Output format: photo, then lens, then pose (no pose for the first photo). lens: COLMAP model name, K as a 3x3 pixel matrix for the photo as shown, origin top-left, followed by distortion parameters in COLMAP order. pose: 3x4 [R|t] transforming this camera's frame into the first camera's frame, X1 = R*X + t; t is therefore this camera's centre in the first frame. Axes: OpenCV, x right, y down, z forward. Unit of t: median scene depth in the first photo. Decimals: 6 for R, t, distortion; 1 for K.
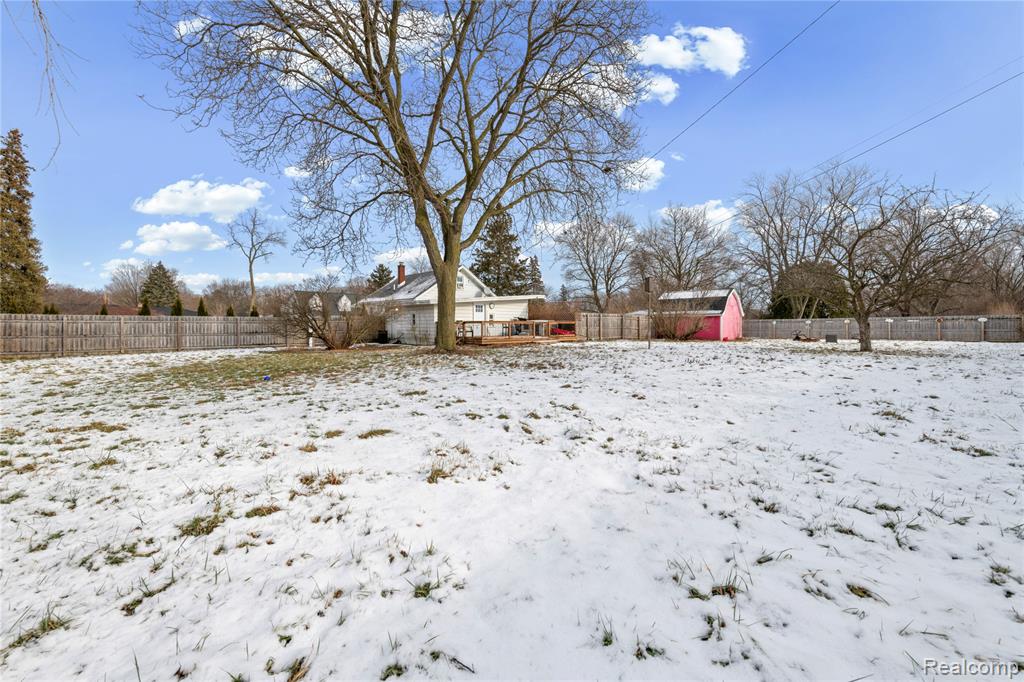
lens RADIAL K [[410.4, 0, 514.7], [0, 410.4, 334.0], [0, 0, 1]] dist [0.014337, -0.000153]
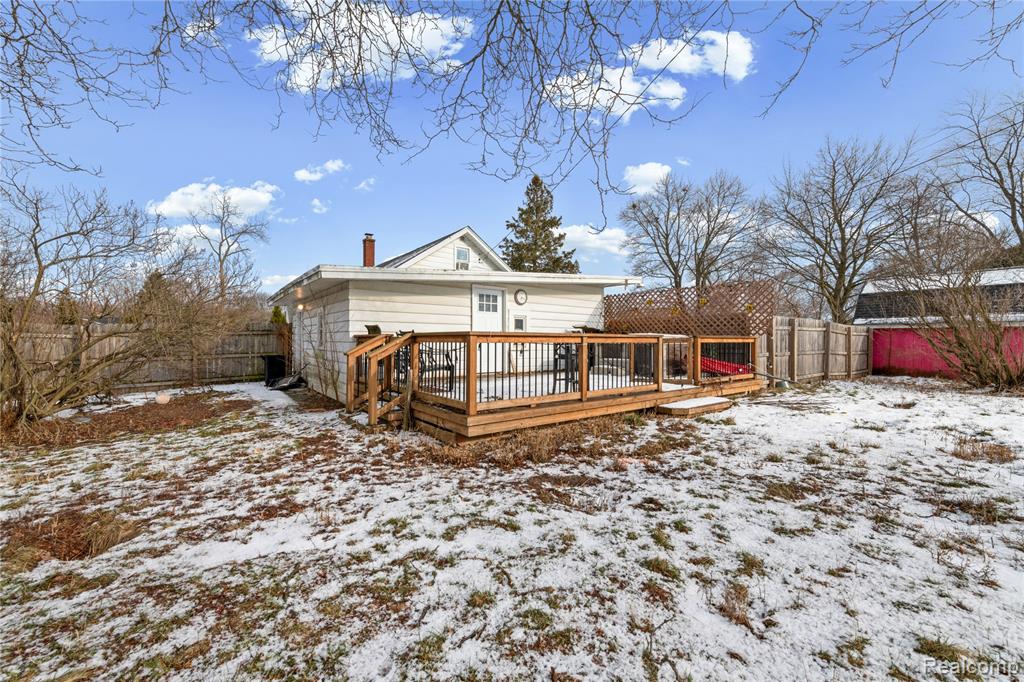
lens RADIAL K [[406.3, 0, 517.2], [0, 406.3, 340.7], [0, 0, 1]] dist [0.018587, 0.000067]
pose [[0.997036, 0.006840, -0.076633, -0.026916], [-0.008617, 0.999701, -0.022874, -0.015238], [0.076454, 0.023466, 0.996797, 0.564862]]
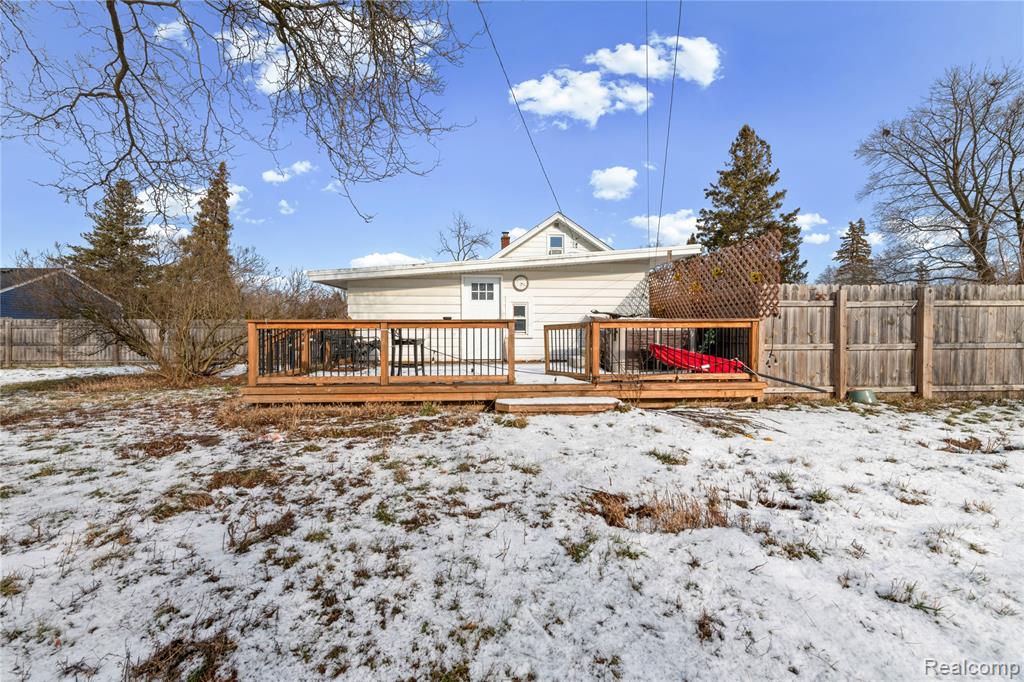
lens RADIAL K [[410.4, 0, 514.7], [0, 410.4, 334.0], [0, 0, 1]] dist [0.014337, -0.000153]
pose [[0.774656, 0.010771, -0.632291, 0.175005], [-0.015442, 0.999879, -0.001886, -0.017193], [0.632195, 0.011225, 0.774728, 0.646230]]
